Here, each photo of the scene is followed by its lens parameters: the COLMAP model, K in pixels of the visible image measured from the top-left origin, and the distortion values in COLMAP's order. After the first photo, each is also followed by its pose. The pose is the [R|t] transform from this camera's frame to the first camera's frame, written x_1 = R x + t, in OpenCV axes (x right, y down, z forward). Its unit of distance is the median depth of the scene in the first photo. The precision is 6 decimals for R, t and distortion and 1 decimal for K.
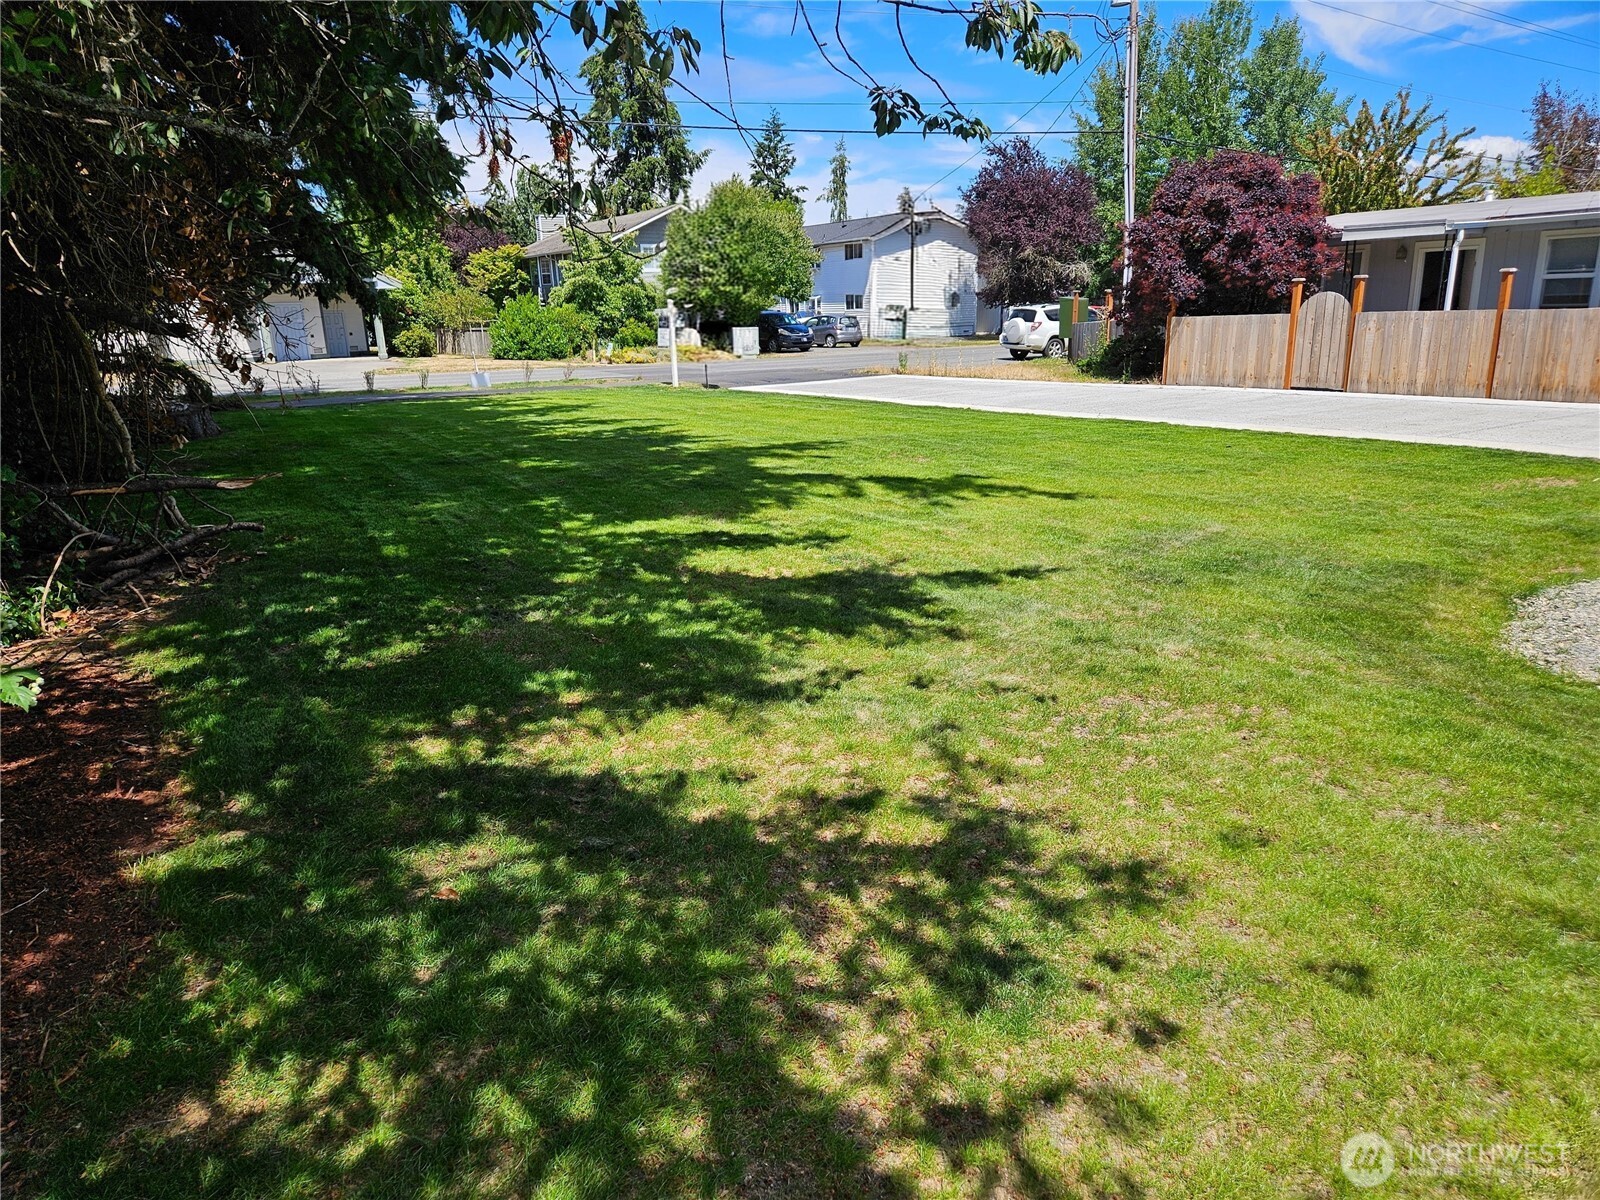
lens RADIAL K [[1078.4, 0, 801.9], [0, 1078.4, 607.7], [0, 0, 1]] dist [0.043361, -0.029054]
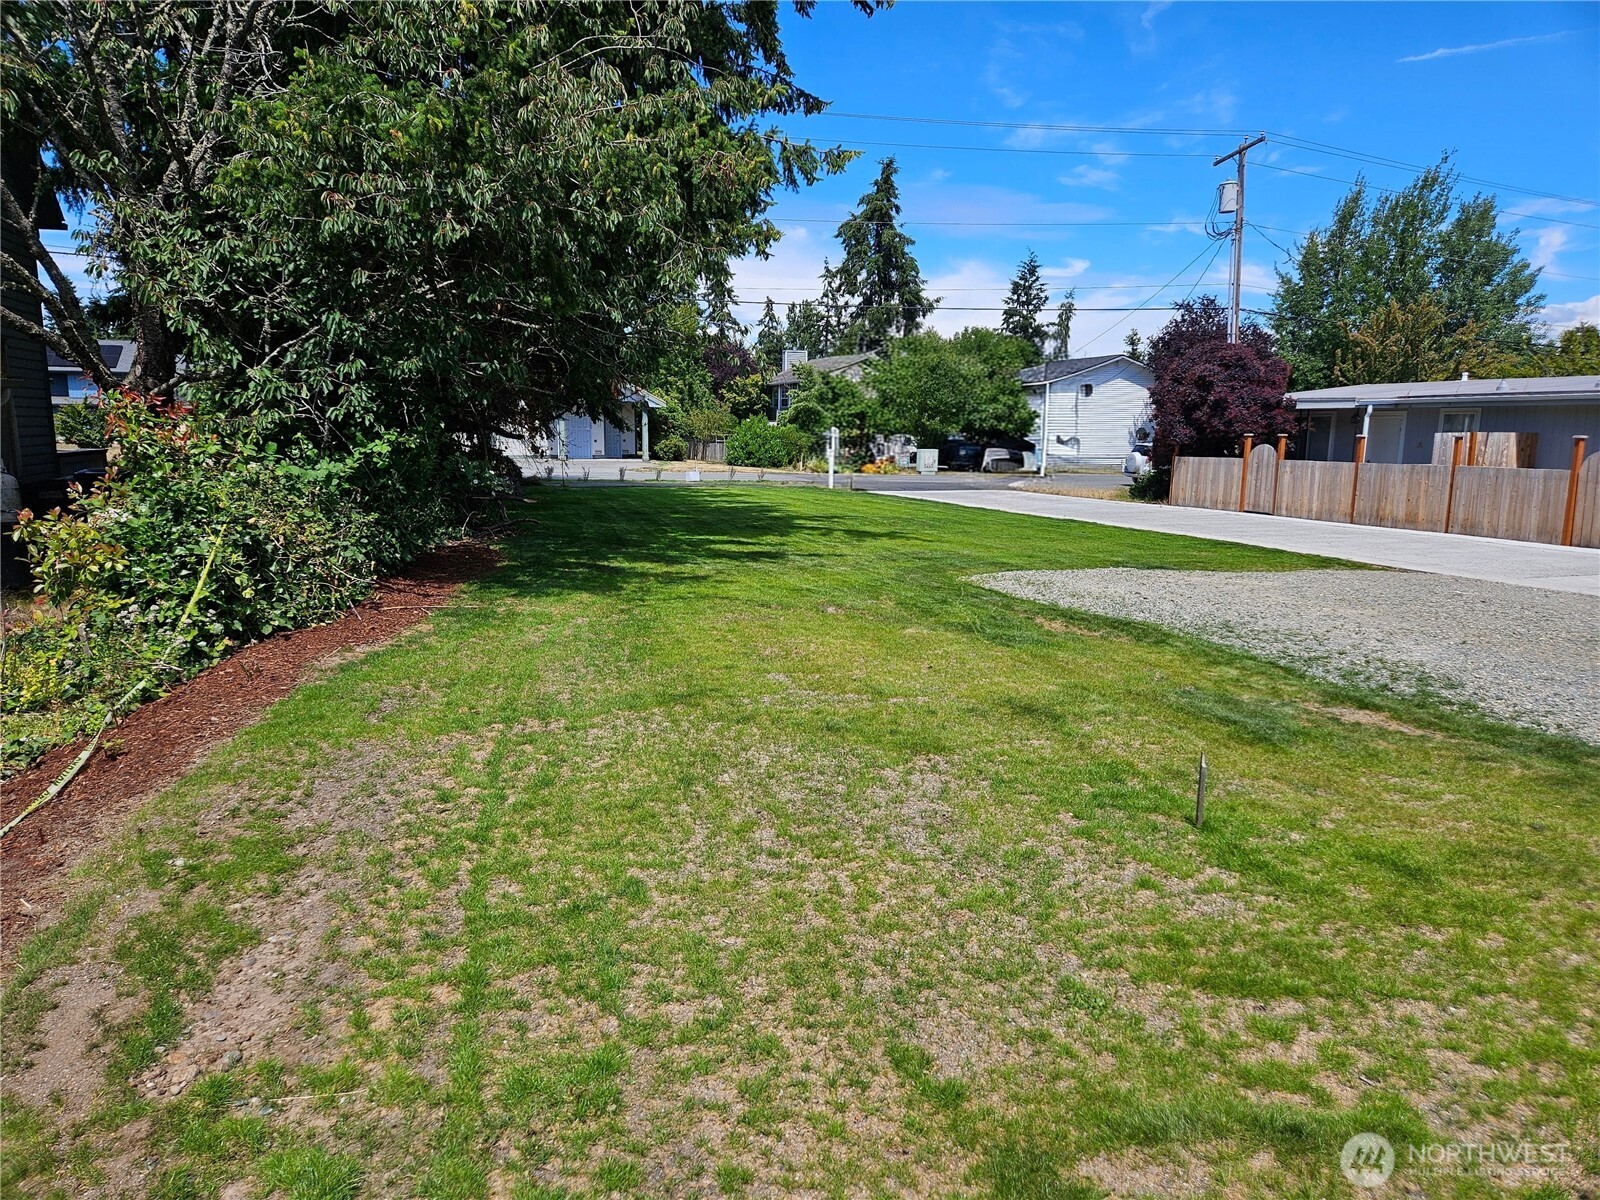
lens RADIAL K [[1078.4, 0, 803.7], [0, 1078.4, 592.3], [0, 0, 1]] dist [0.043361, -0.029054]
pose [[0.972424, 0.077974, -0.219798, 0.080940], [-0.103701, 0.988723, -0.108037, 0.037957], [0.208896, 0.127851, 0.969545, -0.156109]]
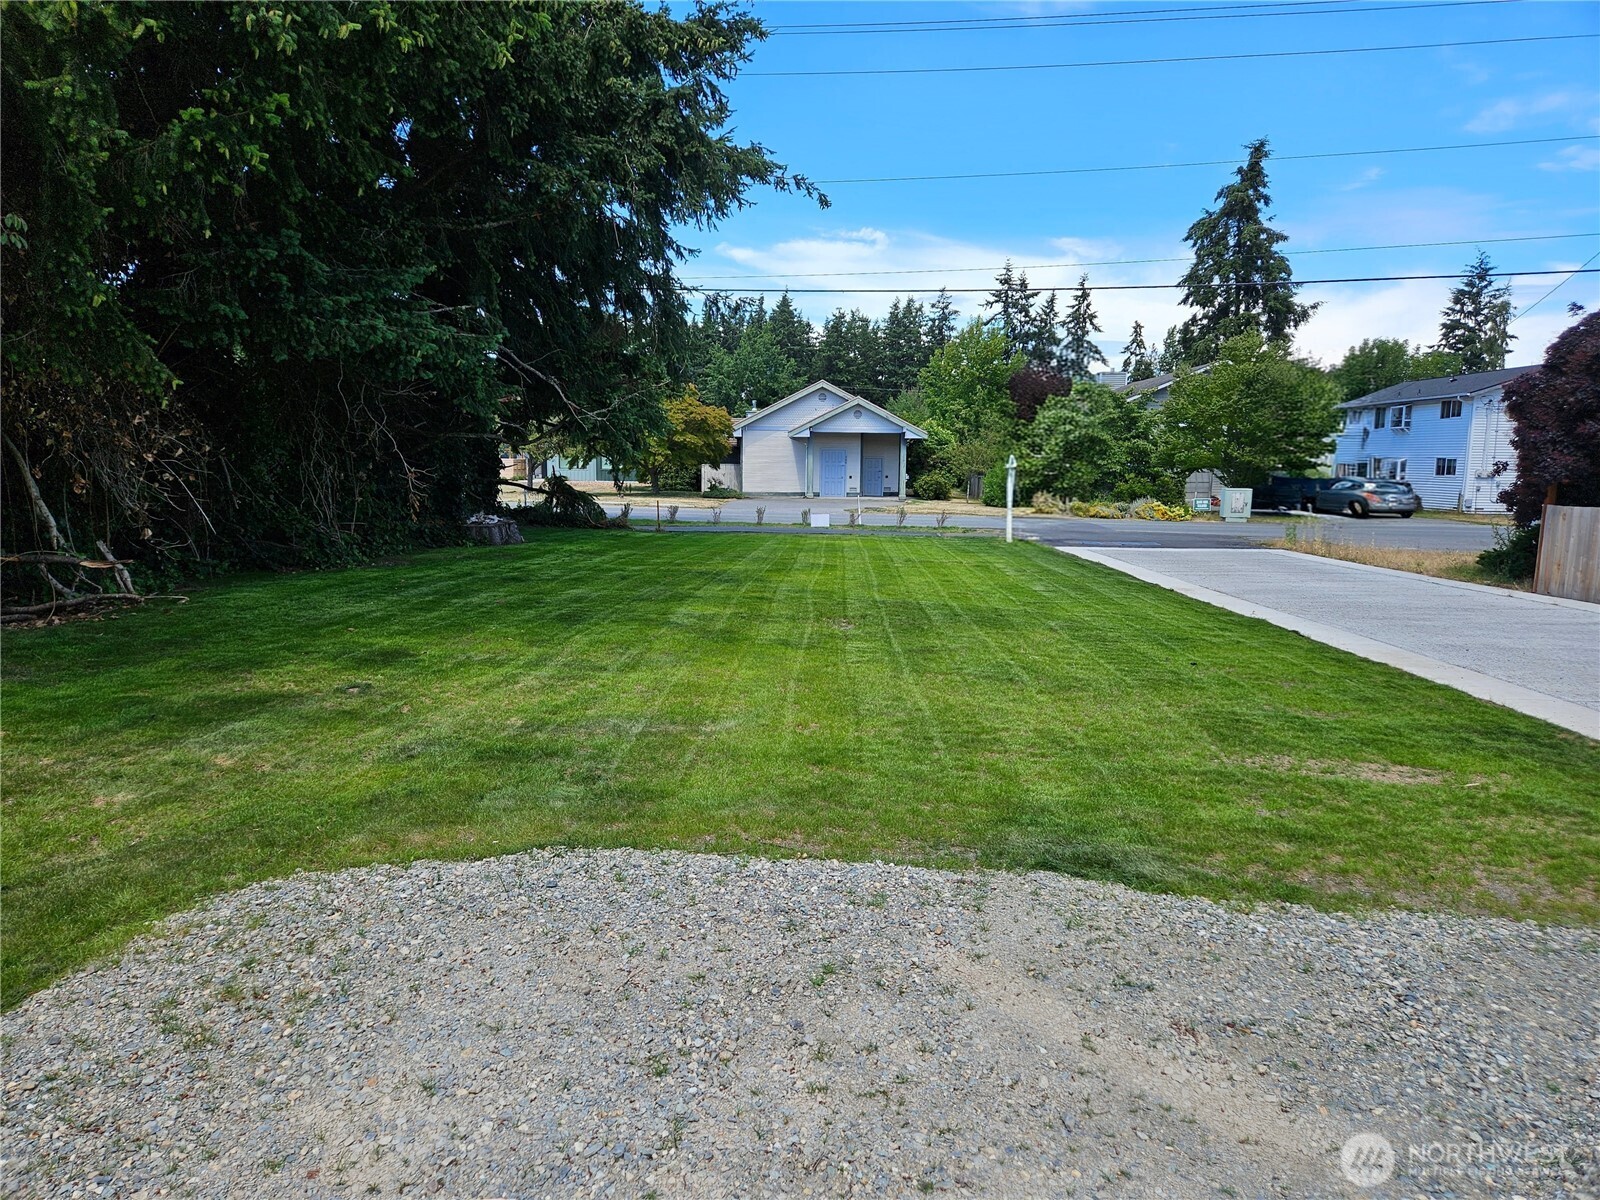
lens RADIAL K [[1078.4, 0, 758.8], [0, 1078.4, 602.1], [0, 0, 1]] dist [0.043361, -0.029054]
pose [[0.816709, 0.117866, -0.564884, 0.133627], [-0.193596, 0.978148, -0.075807, -0.016084], [0.543606, 0.171272, 0.821681, 0.038829]]
